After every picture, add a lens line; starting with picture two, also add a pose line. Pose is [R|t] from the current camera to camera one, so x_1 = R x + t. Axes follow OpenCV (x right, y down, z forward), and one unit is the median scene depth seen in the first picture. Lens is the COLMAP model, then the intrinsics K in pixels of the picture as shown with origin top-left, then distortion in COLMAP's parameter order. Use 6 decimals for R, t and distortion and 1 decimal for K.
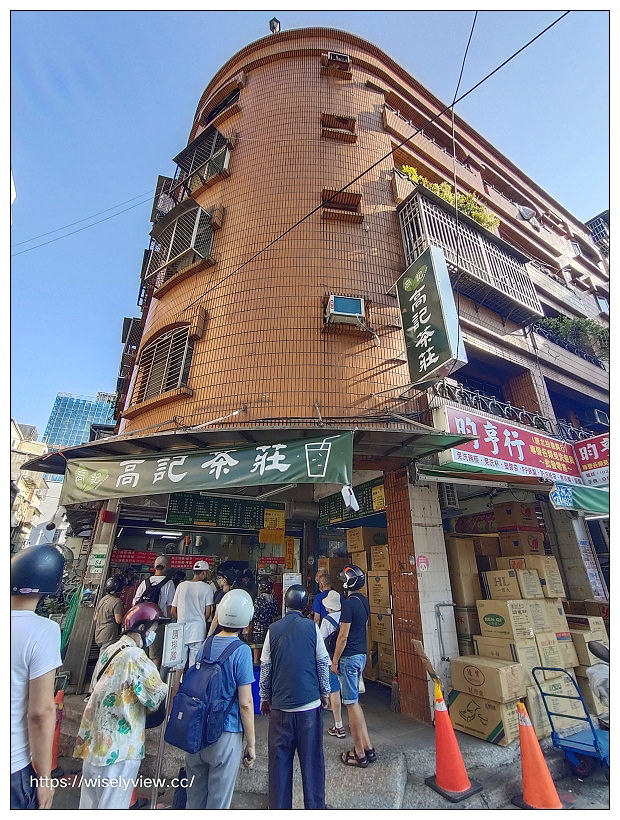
lens RADIAL K [[369.5, 0, 330.3], [0, 369.5, 407.2], [0, 0, 1]] dist [-0.024353, 0.010706]
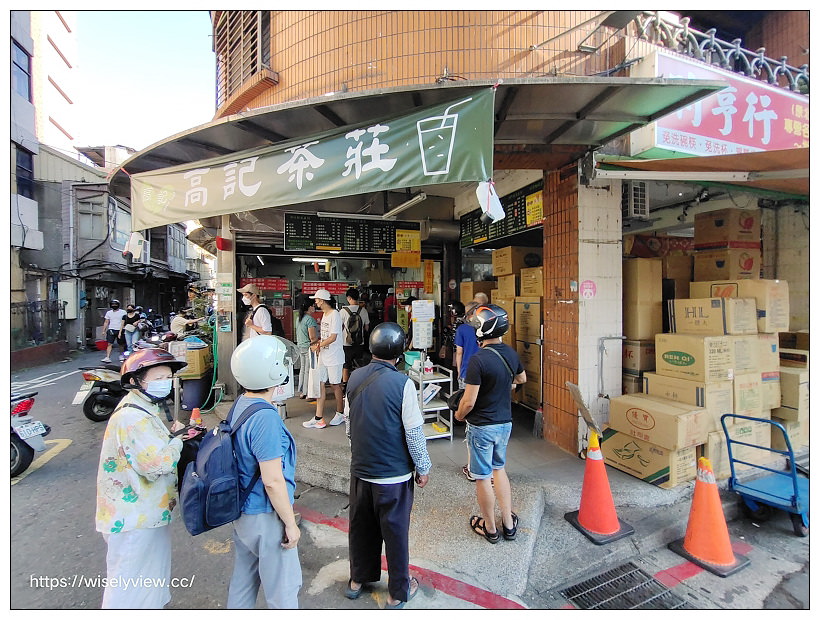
lens RADIAL K [[369.5, 0, 410.0], [0, 369.5, 310.0], [0, 0, 1]] dist [-0.024353, 0.010706]
pose [[0.979916, 0.005215, -0.199341, 0.042466], [0.086539, 0.889494, 0.448677, 0.090114], [0.179653, -0.456916, 0.871179, 0.259559]]
